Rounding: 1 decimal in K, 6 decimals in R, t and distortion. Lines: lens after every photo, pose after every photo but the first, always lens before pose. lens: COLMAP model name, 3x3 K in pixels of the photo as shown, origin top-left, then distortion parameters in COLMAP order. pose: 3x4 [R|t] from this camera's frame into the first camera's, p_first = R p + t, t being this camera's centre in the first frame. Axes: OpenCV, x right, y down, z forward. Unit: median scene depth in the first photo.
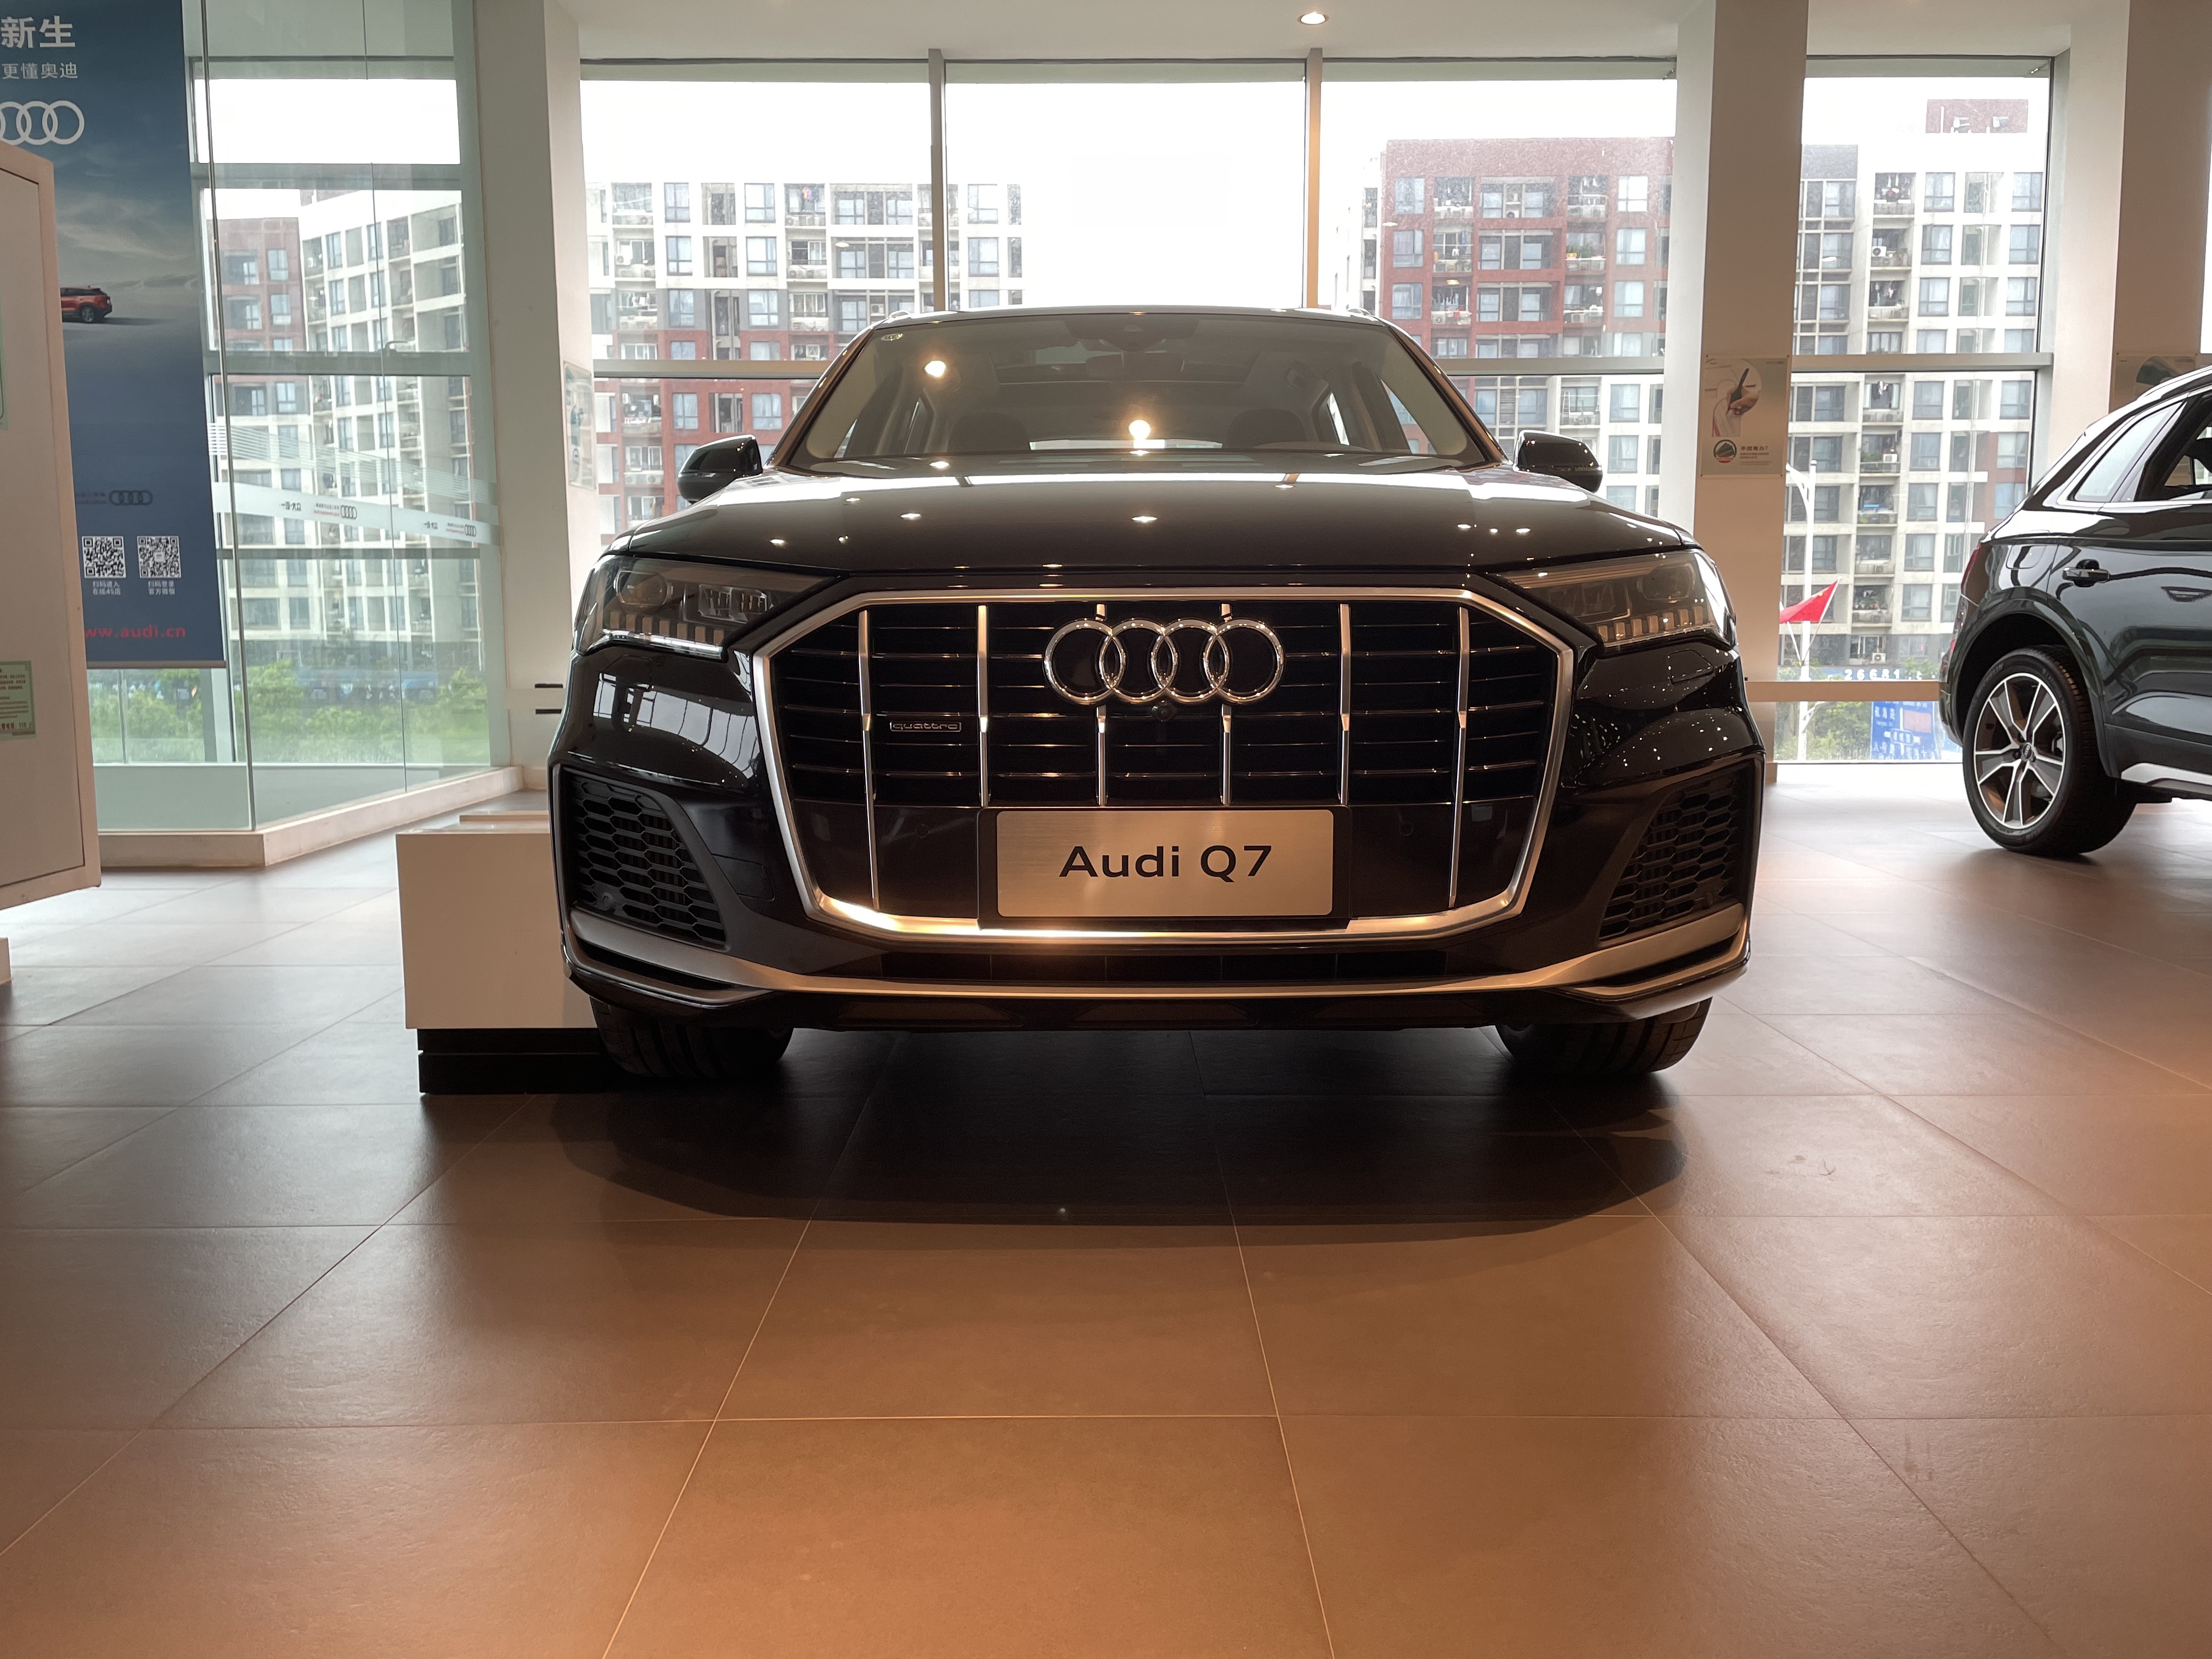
lens RADIAL K [[1696.6, 0, 1106.0], [0, 1696.6, 829.5], [0, 0, 1]] dist [0.092434, -0.115786]
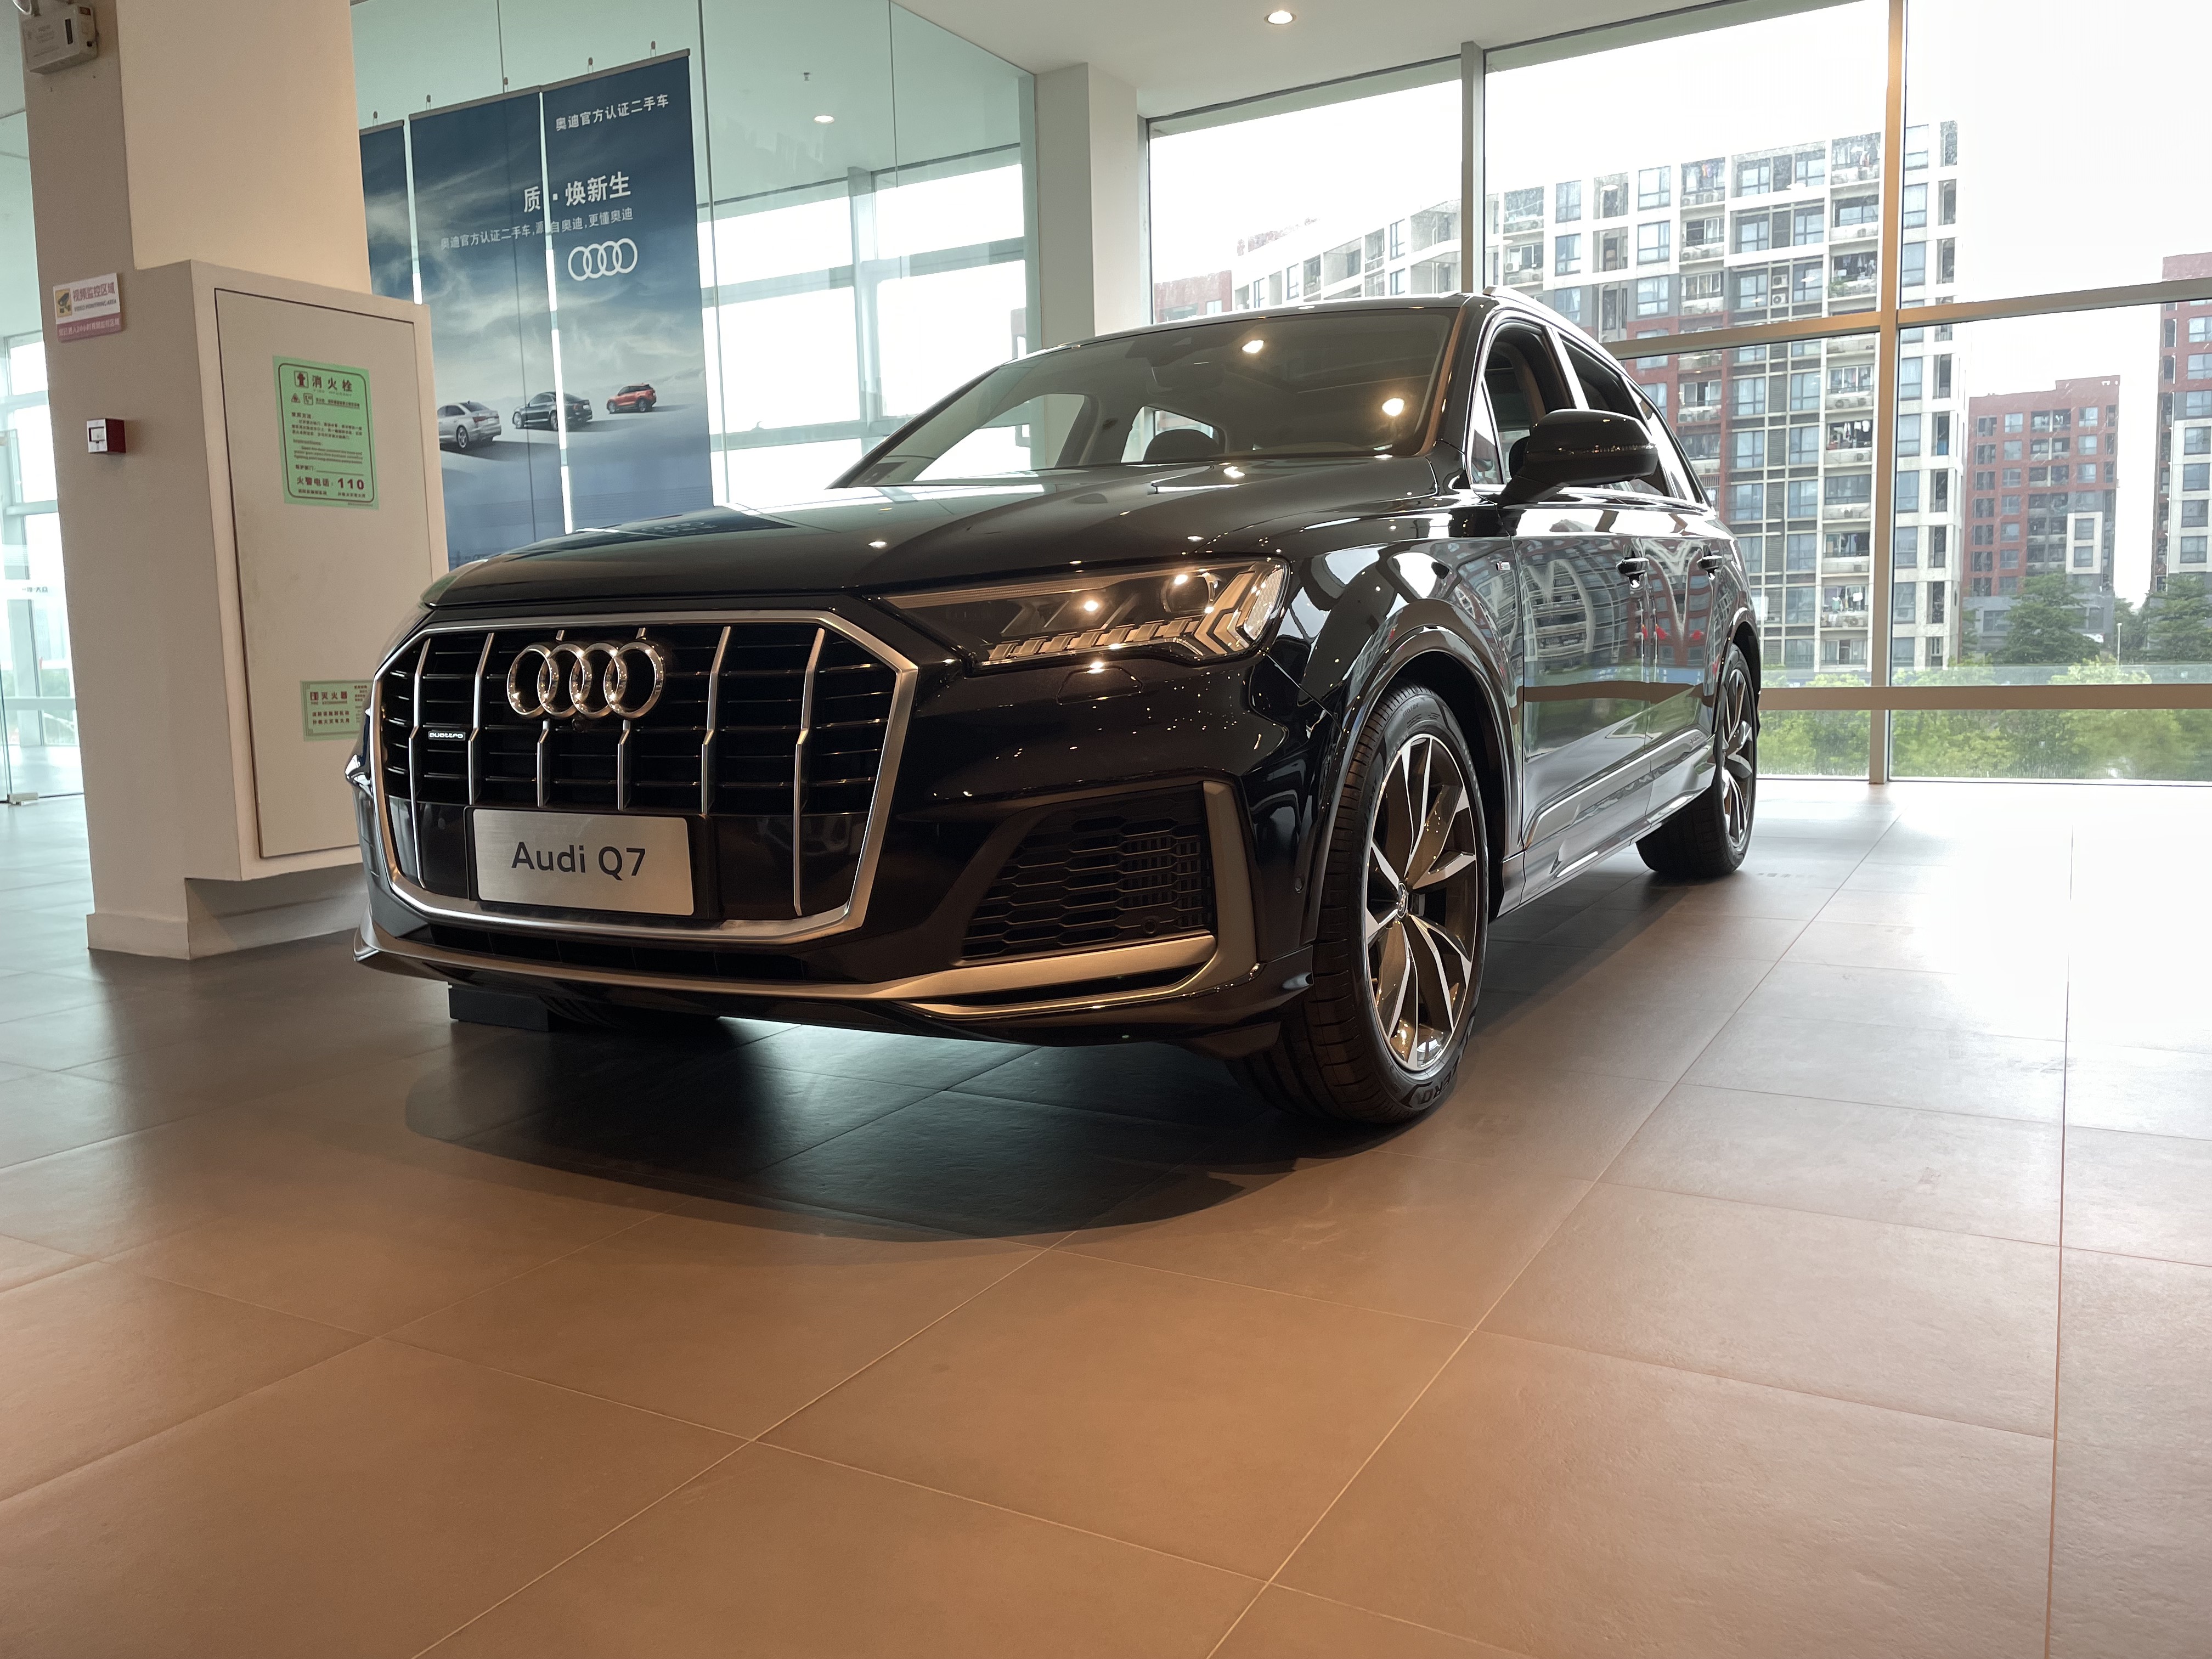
lens RADIAL K [[1696.6, 0, 1106.0], [0, 1696.6, 829.5], [0, 0, 1]] dist [0.092434, -0.115786]
pose [[0.862871, 0.038221, -0.503977, 0.256645], [-0.038287, 0.999214, 0.010227, -0.007213], [0.503972, 0.010471, 0.863657, 0.056061]]
